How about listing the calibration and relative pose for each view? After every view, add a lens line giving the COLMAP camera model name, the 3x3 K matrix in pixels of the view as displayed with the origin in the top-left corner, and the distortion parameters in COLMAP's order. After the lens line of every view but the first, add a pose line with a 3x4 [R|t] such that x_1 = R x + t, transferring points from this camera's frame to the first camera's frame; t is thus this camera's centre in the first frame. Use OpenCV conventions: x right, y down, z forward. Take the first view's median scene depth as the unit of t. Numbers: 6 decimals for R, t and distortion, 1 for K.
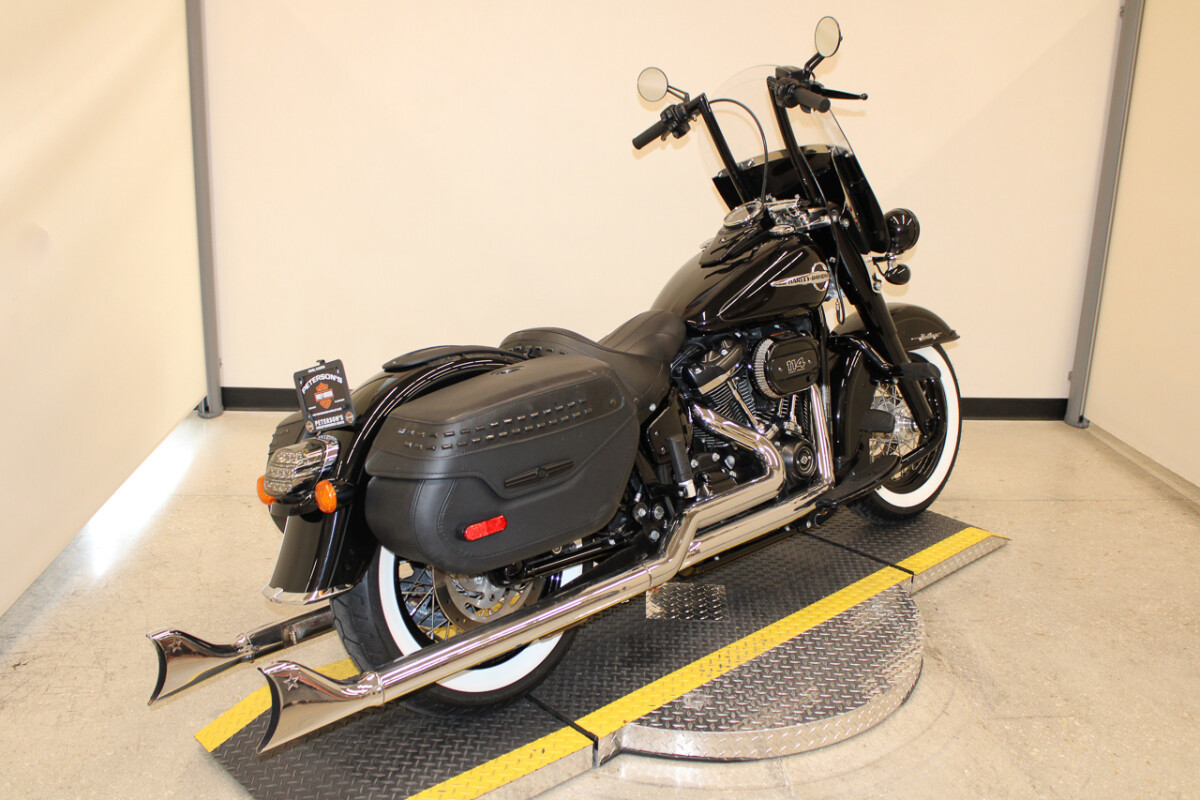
lens RADIAL K [[1102.6, 0, 600.0], [0, 1102.6, 400.0], [0, 0, 1]] dist [-0.128438, 0.099066]
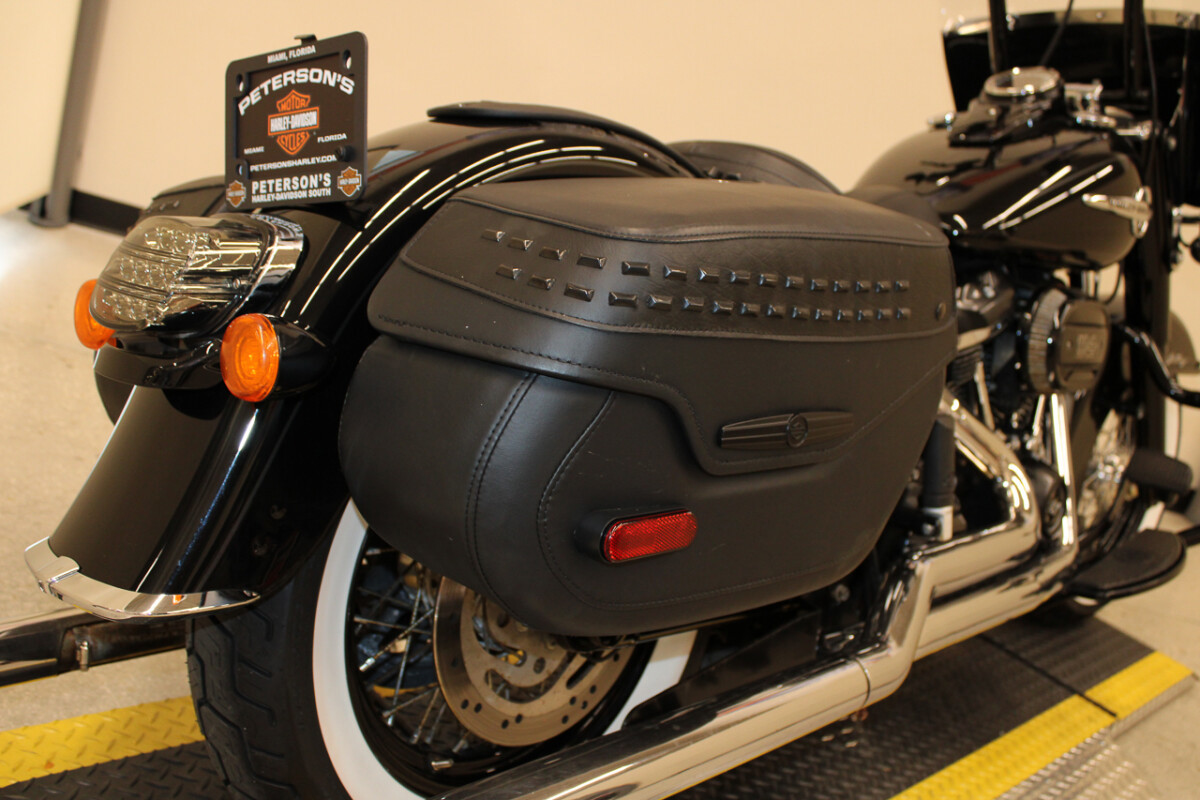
lens RADIAL K [[1157.5, 0, 600.0], [0, 1157.5, 400.0], [0, 0, 1]] dist [-0.081912, 0.000282]
pose [[0.966266, 0.234753, 0.105934, -0.161875], [-0.237104, 0.971433, 0.009997, 0.065831], [-0.100561, -0.034778, 0.994323, 0.556509]]
